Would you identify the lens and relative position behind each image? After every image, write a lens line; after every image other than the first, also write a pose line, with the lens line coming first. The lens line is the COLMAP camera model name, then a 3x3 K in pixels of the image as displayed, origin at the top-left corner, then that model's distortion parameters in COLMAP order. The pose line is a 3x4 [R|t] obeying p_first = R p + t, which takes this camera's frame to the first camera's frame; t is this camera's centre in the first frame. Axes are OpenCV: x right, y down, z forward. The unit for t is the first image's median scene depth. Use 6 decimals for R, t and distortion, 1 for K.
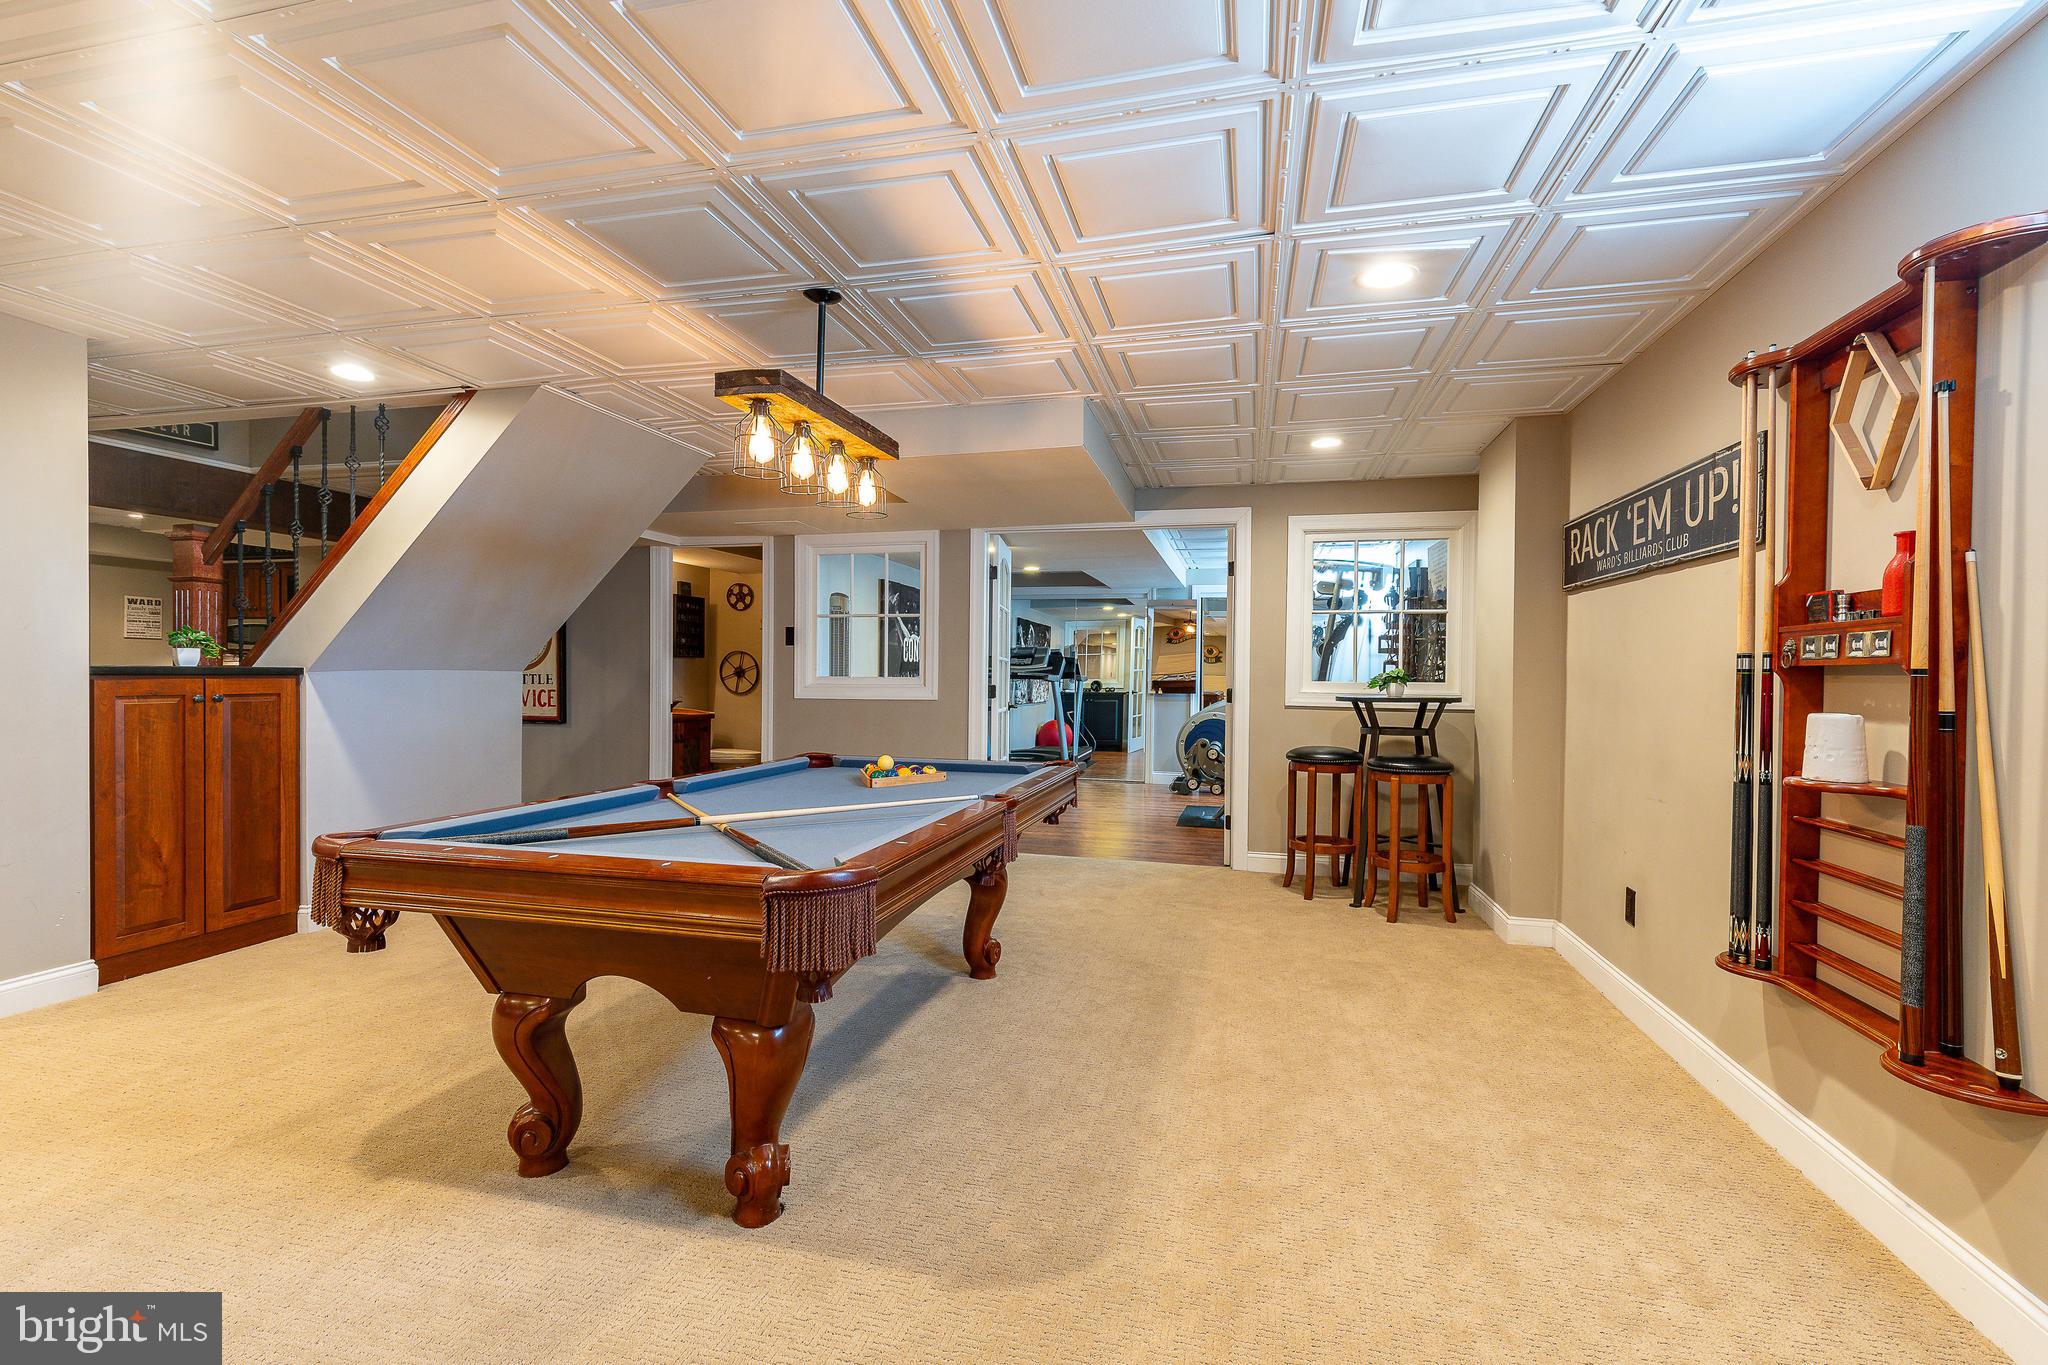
lens RADIAL K [[900.9, 0, 1041.1], [0, 900.9, 678.5], [0, 0, 1]] dist [-0.008080, 0.002020]
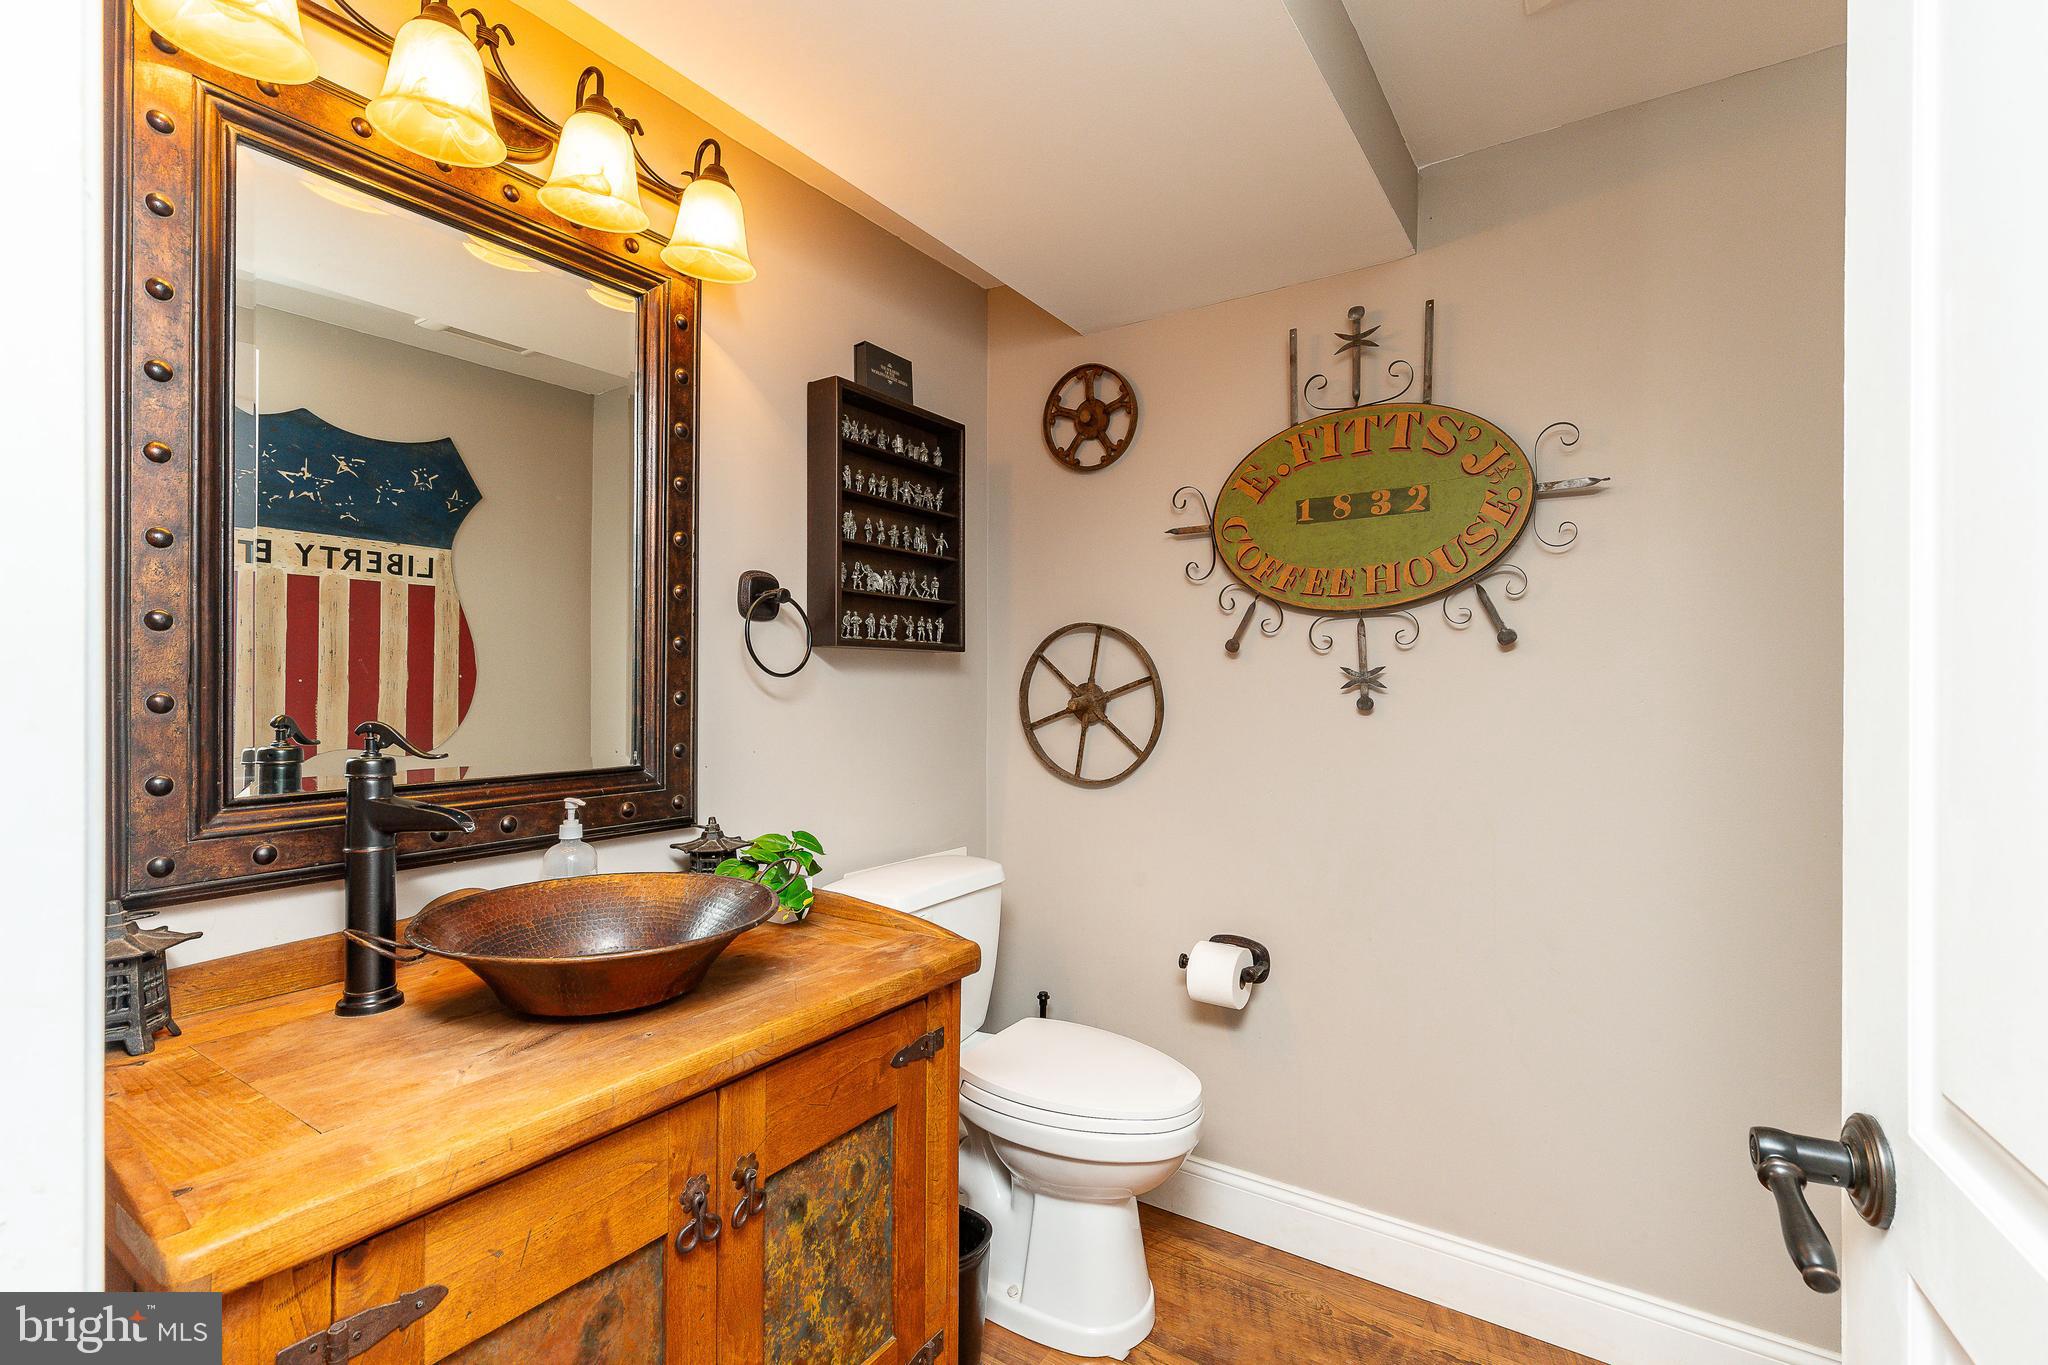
lens RADIAL K [[900.9, 0, 1023.9], [0, 900.9, 684.3], [0, 0, 1]] dist [-0.008080, 0.002020]
pose [[0.938165, -0.006788, -0.346122, -0.259120], [0.003874, 0.999951, -0.009113, -0.010115], [0.346167, 0.007209, 0.938145, 0.739146]]
